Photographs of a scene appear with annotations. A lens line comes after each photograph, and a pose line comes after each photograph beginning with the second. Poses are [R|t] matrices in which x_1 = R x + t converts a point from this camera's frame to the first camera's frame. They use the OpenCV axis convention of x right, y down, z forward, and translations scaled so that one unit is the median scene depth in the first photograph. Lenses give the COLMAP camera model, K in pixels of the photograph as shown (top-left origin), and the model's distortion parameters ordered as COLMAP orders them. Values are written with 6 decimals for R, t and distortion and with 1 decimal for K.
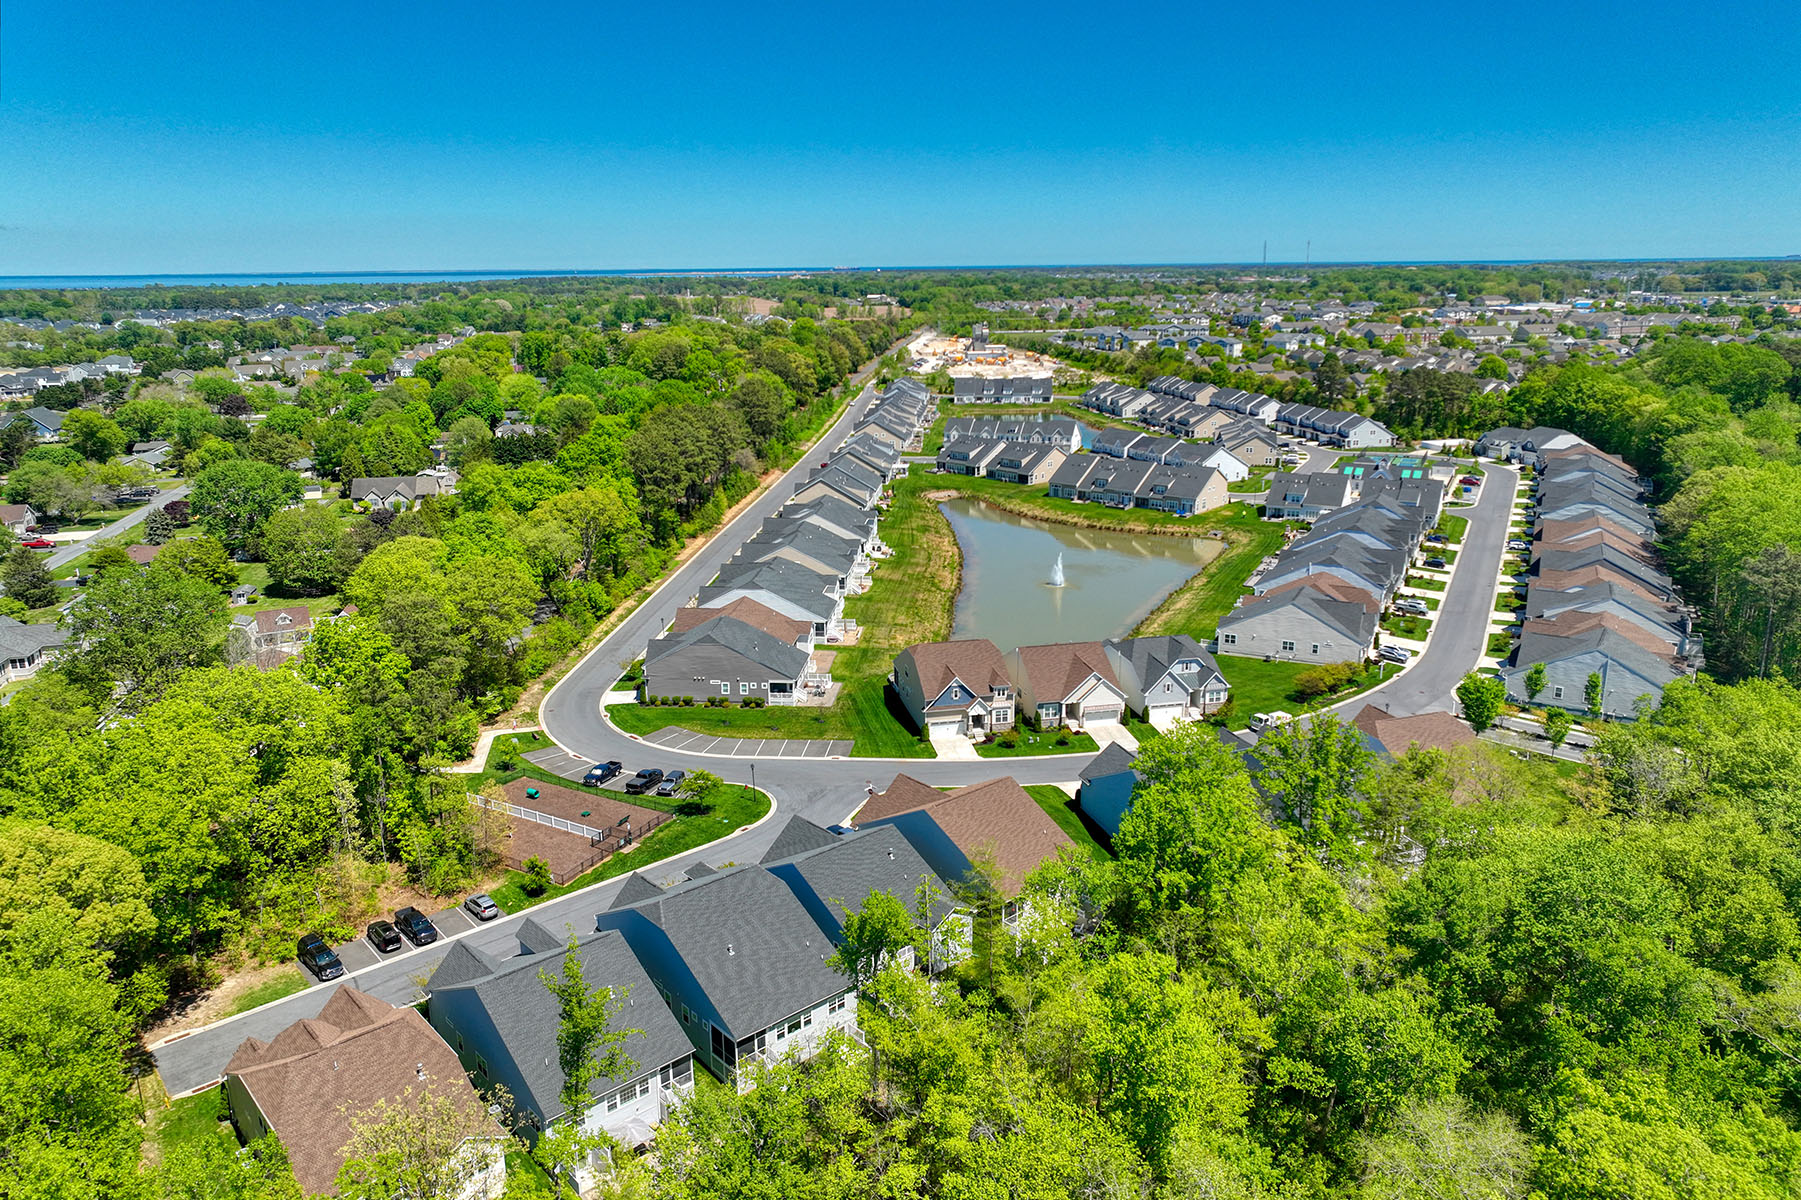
lens RADIAL K [[1260.4, 0, 897.8], [0, 1260.4, 600.0], [0, 0, 1]] dist [-0.001549, 0.017112]
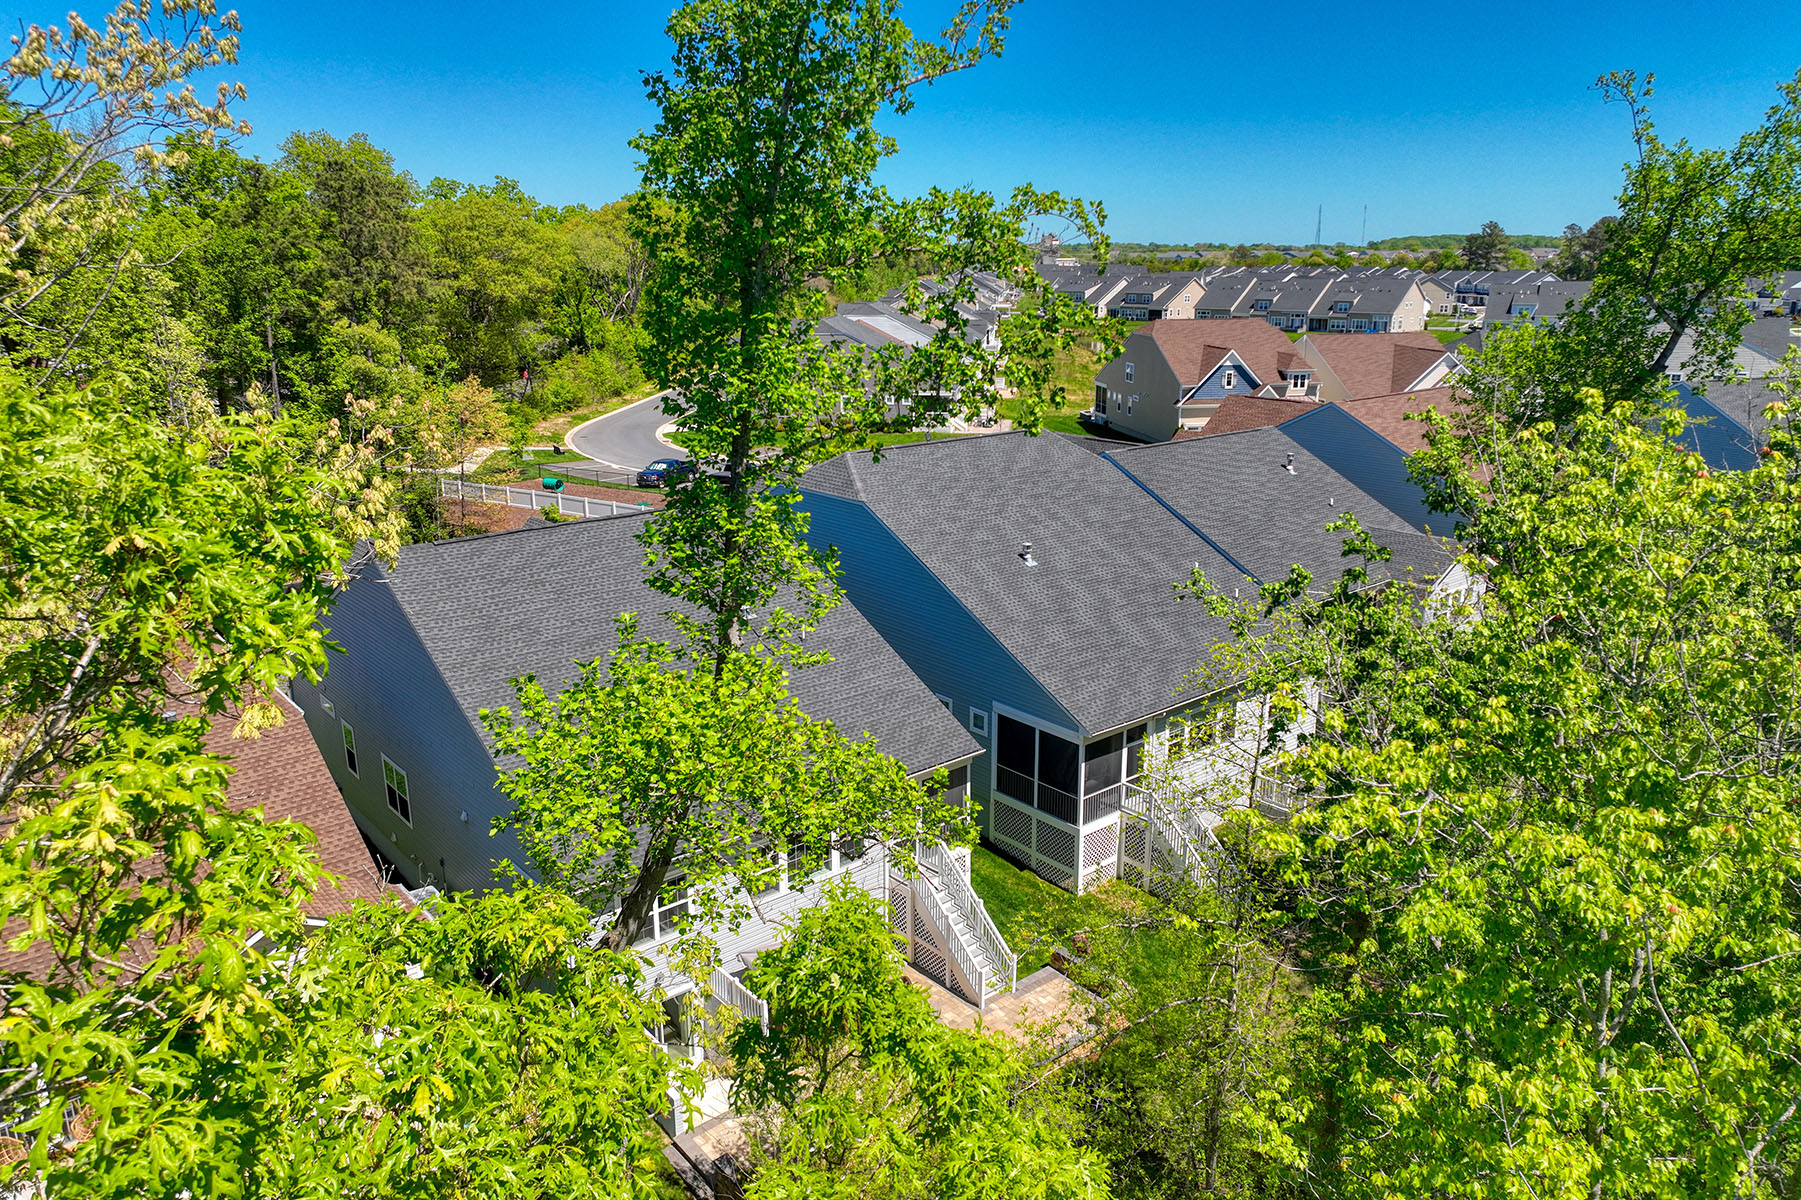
lens RADIAL K [[1260.4, 0, 896.6], [0, 1260.4, 608.8], [0, 0, 1]] dist [-0.001549, 0.017112]
pose [[0.999670, 0.012355, -0.022508, -0.099482], [-0.011984, 0.999791, 0.016556, 0.173799], [0.022708, -0.016281, 0.999610, 0.358516]]
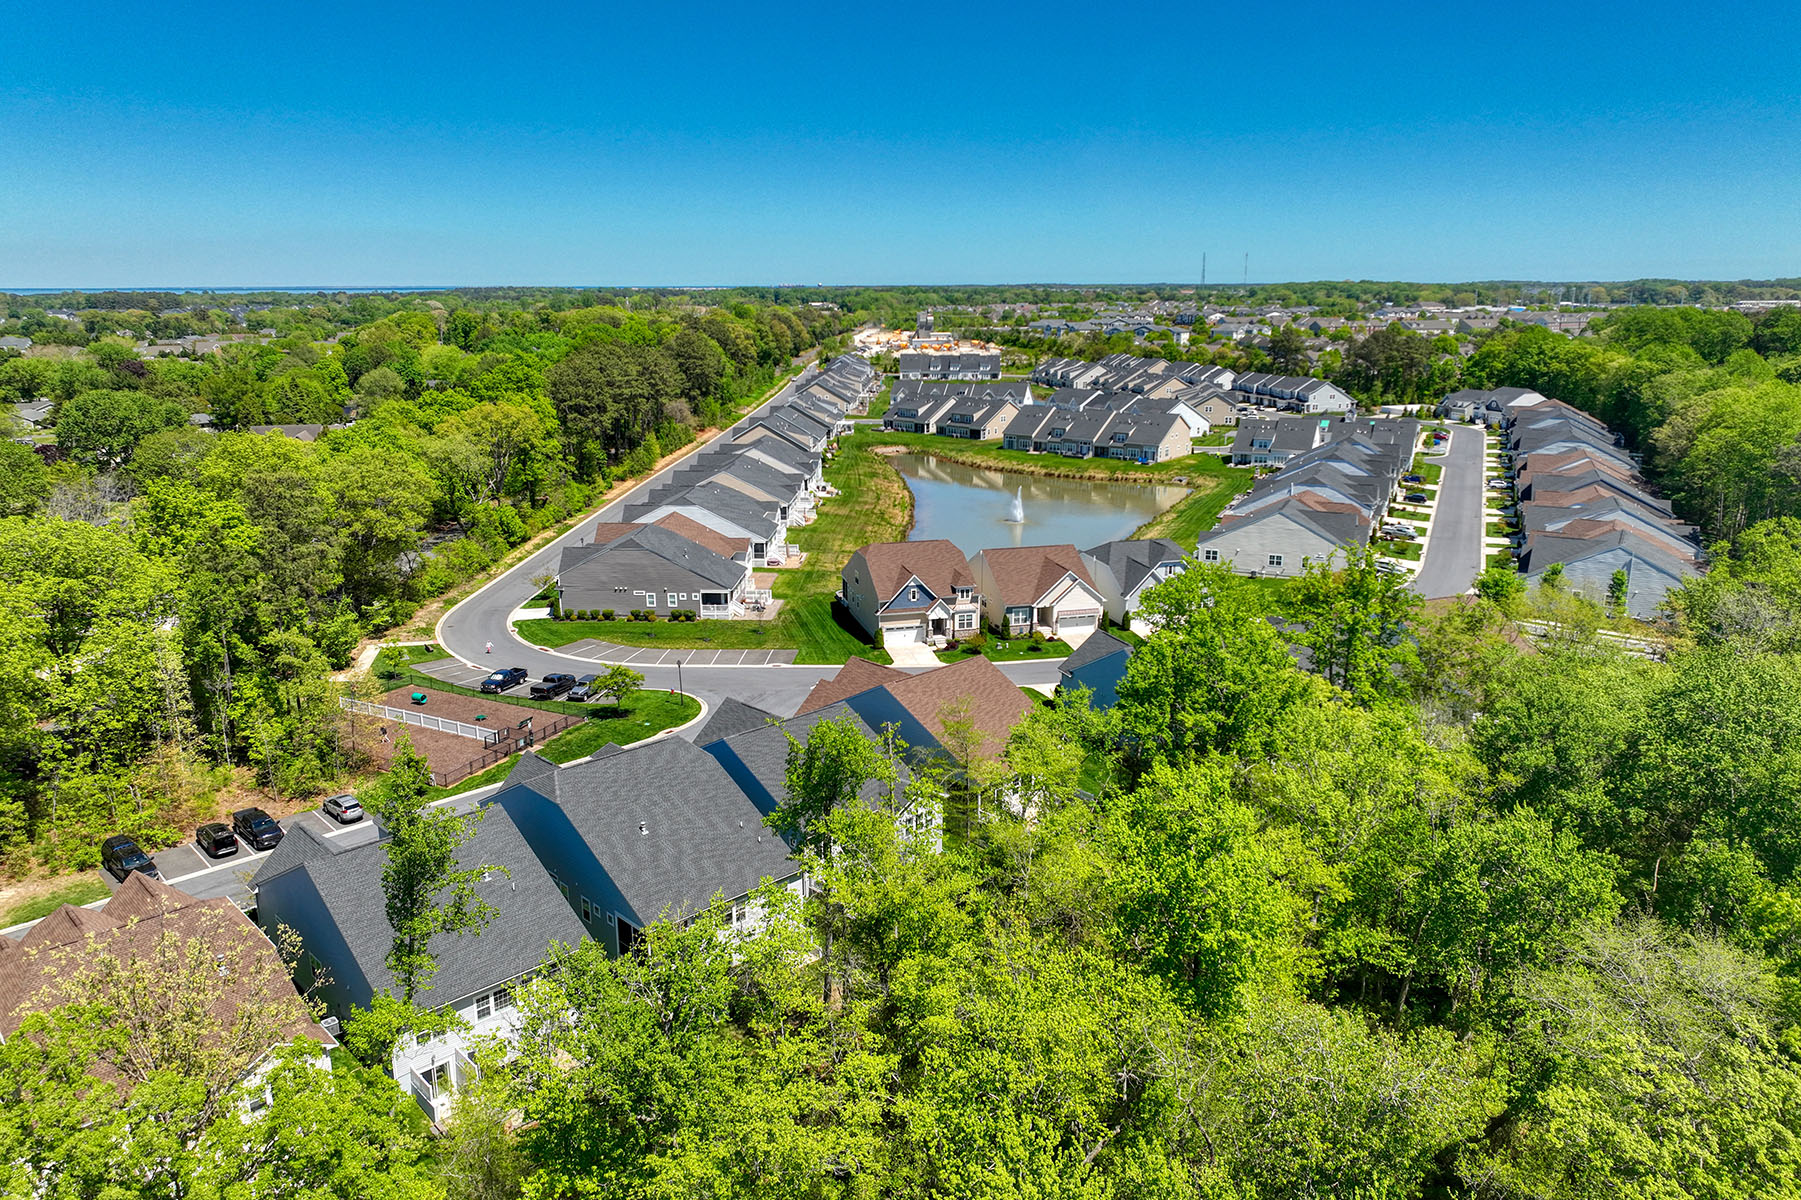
lens RADIAL K [[1260.4, 0, 895.7], [0, 1260.4, 599.6], [0, 0, 1]] dist [-0.001549, 0.017112]
pose [[0.999040, -0.004683, 0.043554, -0.004590], [0.005332, 0.999876, -0.014795, 0.087935], [-0.043480, 0.015013, 0.998941, 0.118291]]
